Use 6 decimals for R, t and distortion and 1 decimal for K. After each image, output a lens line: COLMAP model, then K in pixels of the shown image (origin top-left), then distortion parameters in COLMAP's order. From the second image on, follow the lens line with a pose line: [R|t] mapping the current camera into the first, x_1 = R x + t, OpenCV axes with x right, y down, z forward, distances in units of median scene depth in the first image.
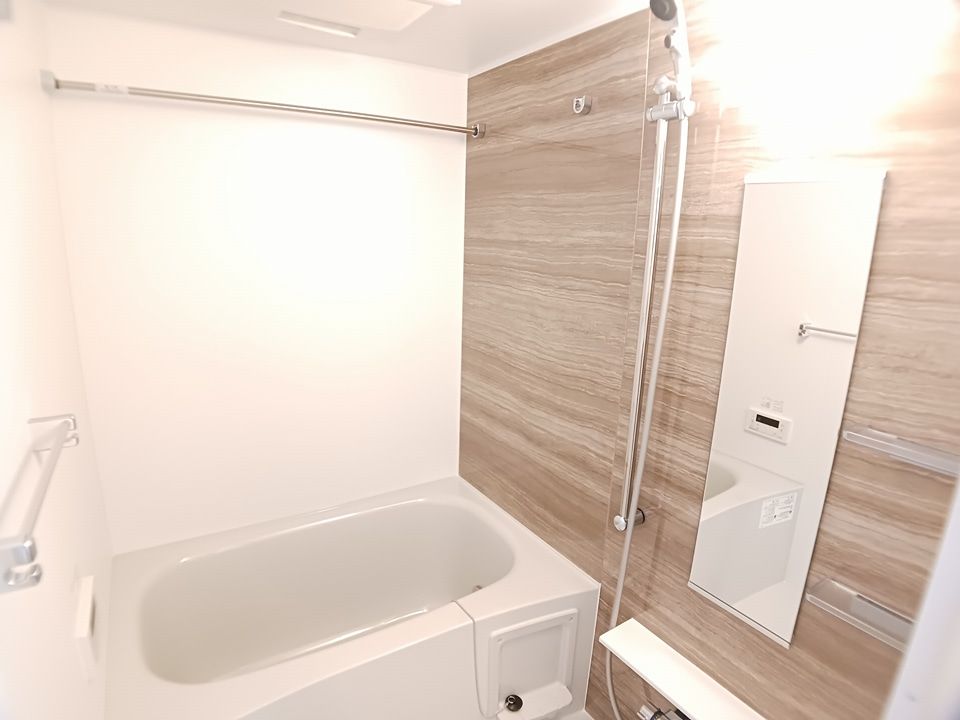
lens RADIAL K [[528.4, 0, 480.0], [0, 528.4, 360.0], [0, 0, 1]] dist [-0.074197, 0.002157]
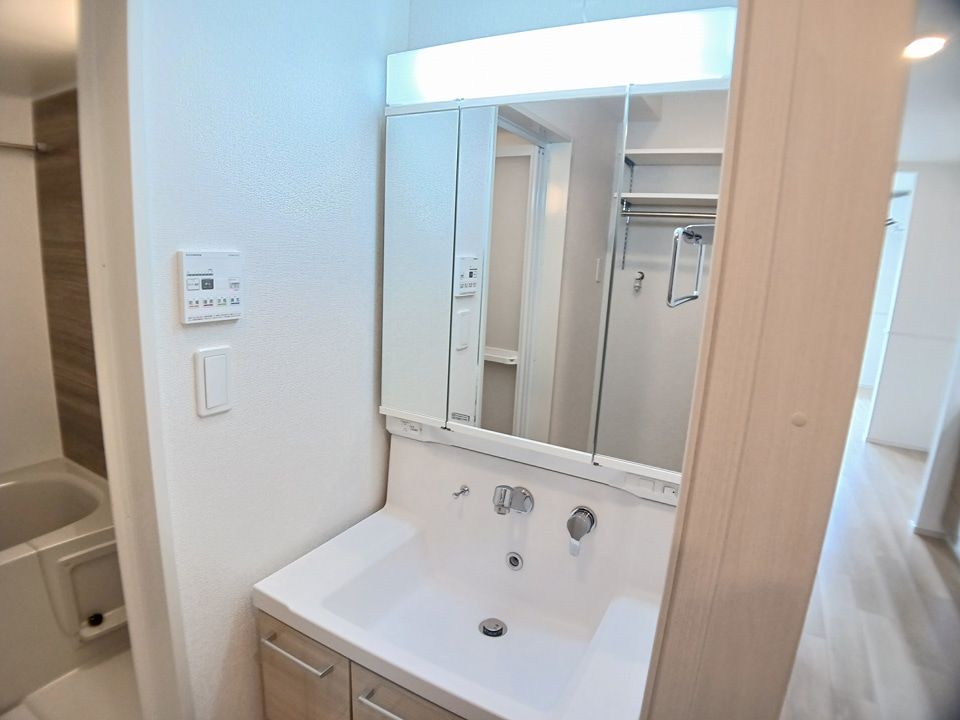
lens RADIAL K [[528.4, 0, 480.0], [0, 528.4, 360.0], [0, 0, 1]] dist [-0.074197, 0.002157]
pose [[0.884726, -0.084978, 0.458300, 0.305687], [0.089076, 0.995944, 0.012712, 0.096875], [-0.457521, 0.029577, 0.888707, -0.386423]]
